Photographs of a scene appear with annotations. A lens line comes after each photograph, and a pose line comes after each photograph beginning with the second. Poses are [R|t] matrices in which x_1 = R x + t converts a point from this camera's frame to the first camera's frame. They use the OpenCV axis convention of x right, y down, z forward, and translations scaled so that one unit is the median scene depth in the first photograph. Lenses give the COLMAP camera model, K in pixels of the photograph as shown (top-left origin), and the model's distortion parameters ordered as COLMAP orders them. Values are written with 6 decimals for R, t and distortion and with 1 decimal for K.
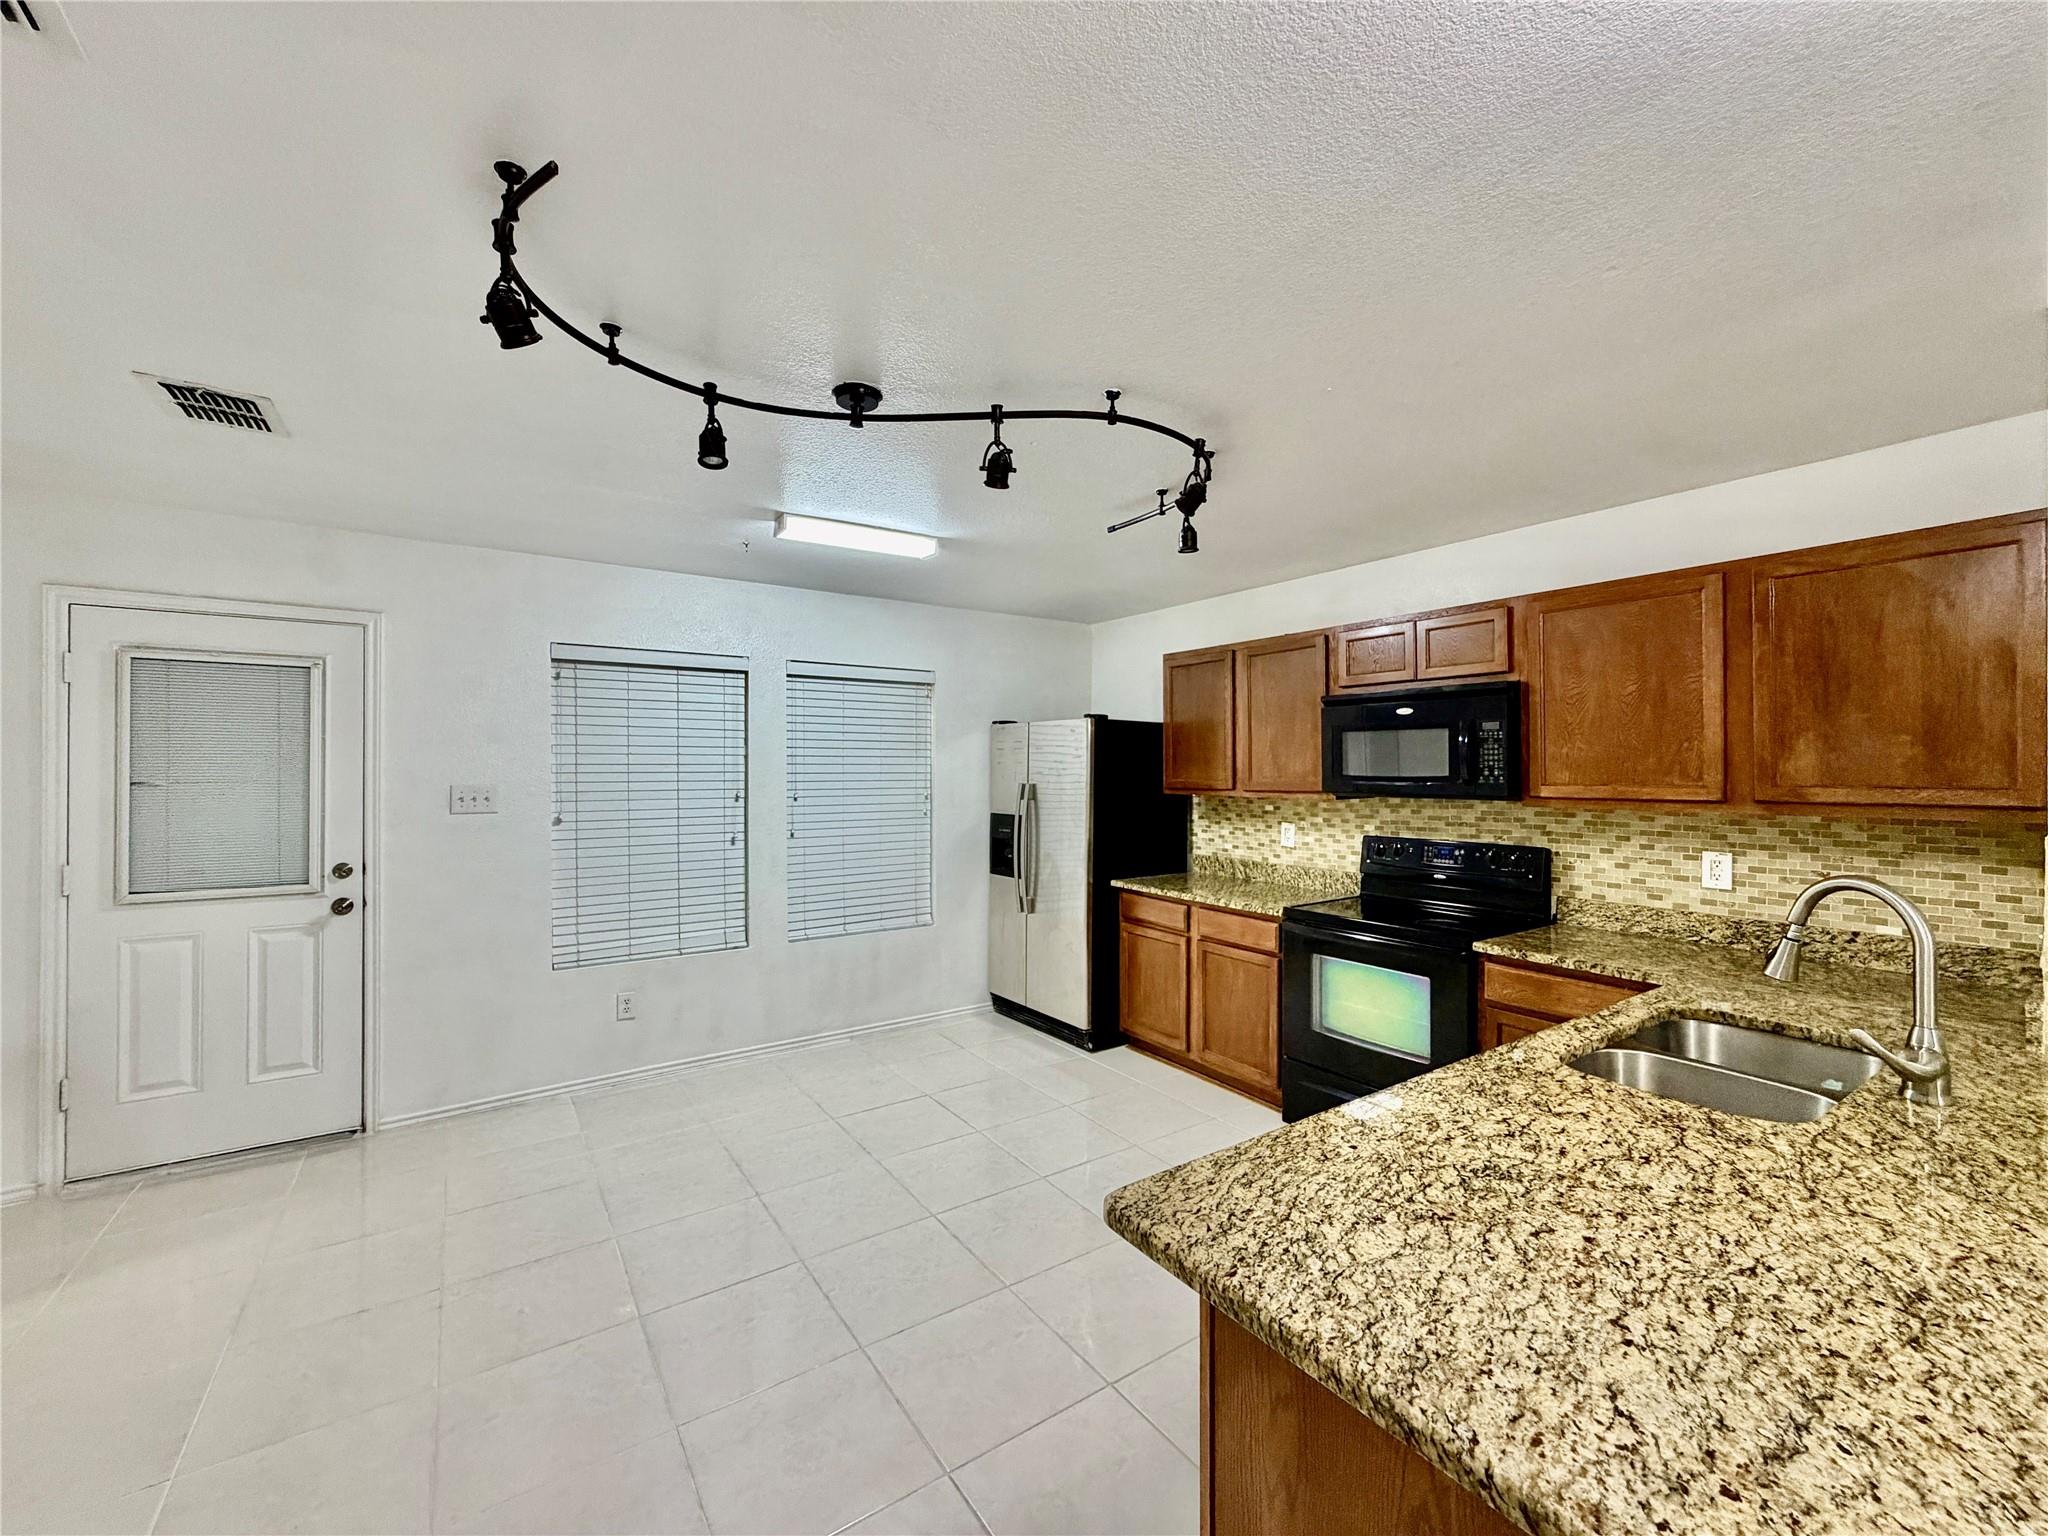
lens RADIAL K [[816.0, 0, 1020.9], [0, 816.0, 763.8], [0, 0, 1]] dist [-0.002828, -0.000183]
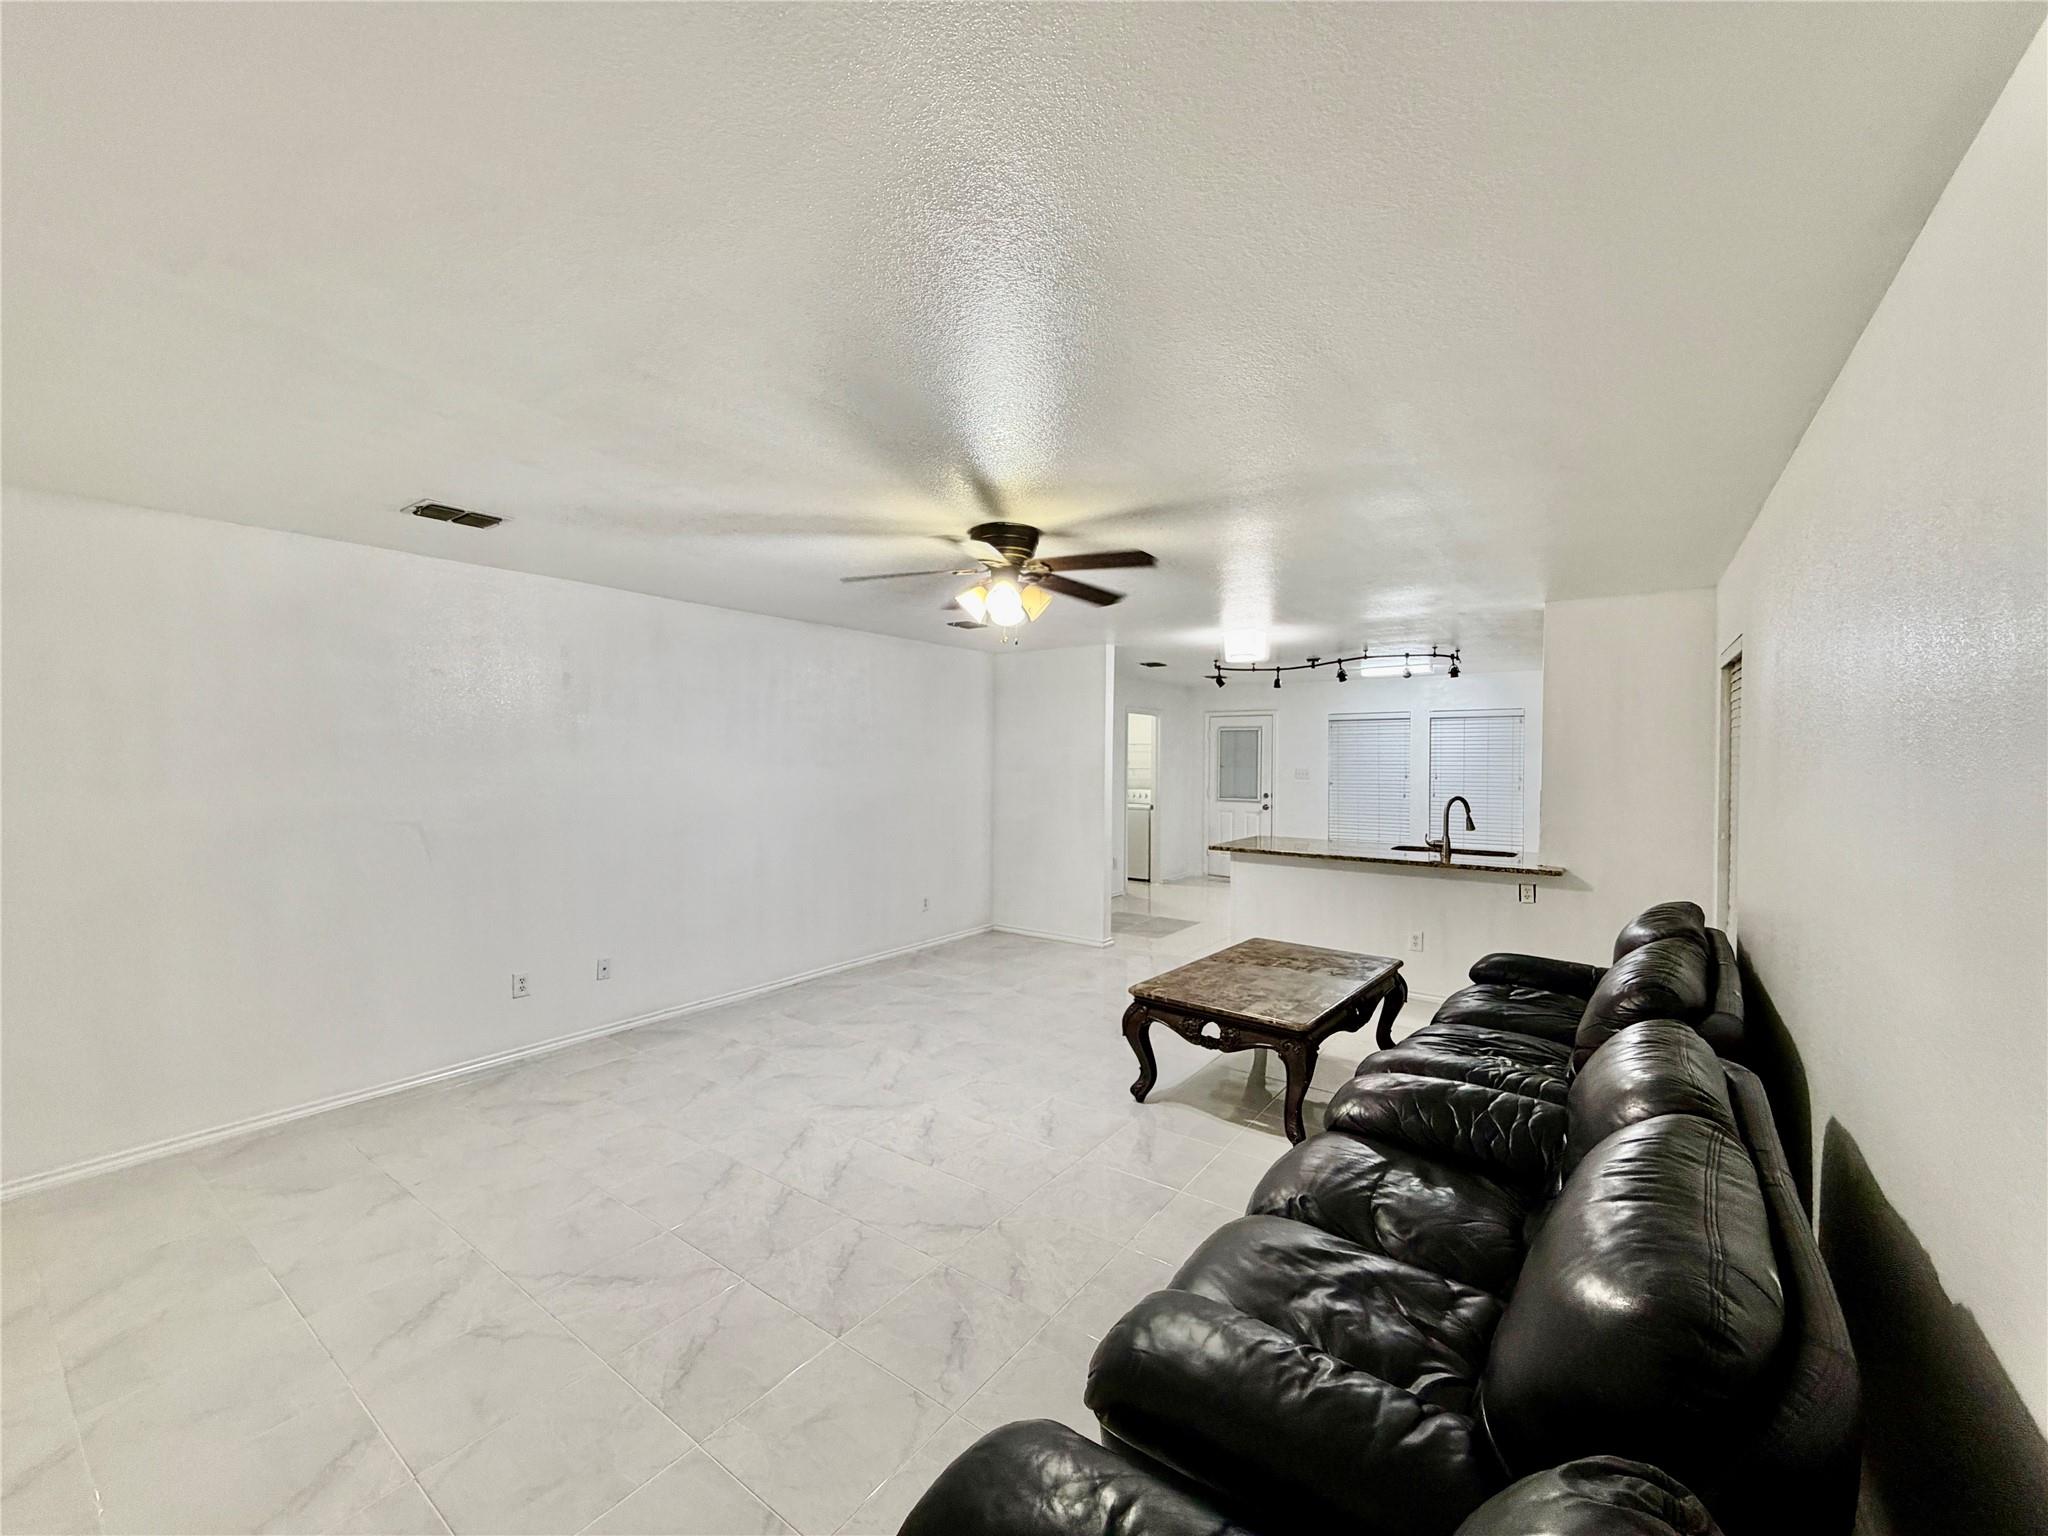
lens RADIAL K [[816.0, 0, 1022.7], [0, 816.0, 765.5], [0, 0, 1]] dist [-0.002828, -0.000183]
pose [[0.337969, 0.009614, -0.941108, 1.248073], [-0.001149, 0.999951, 0.009803, -0.008313], [0.941157, -0.002232, 0.337963, -0.645365]]
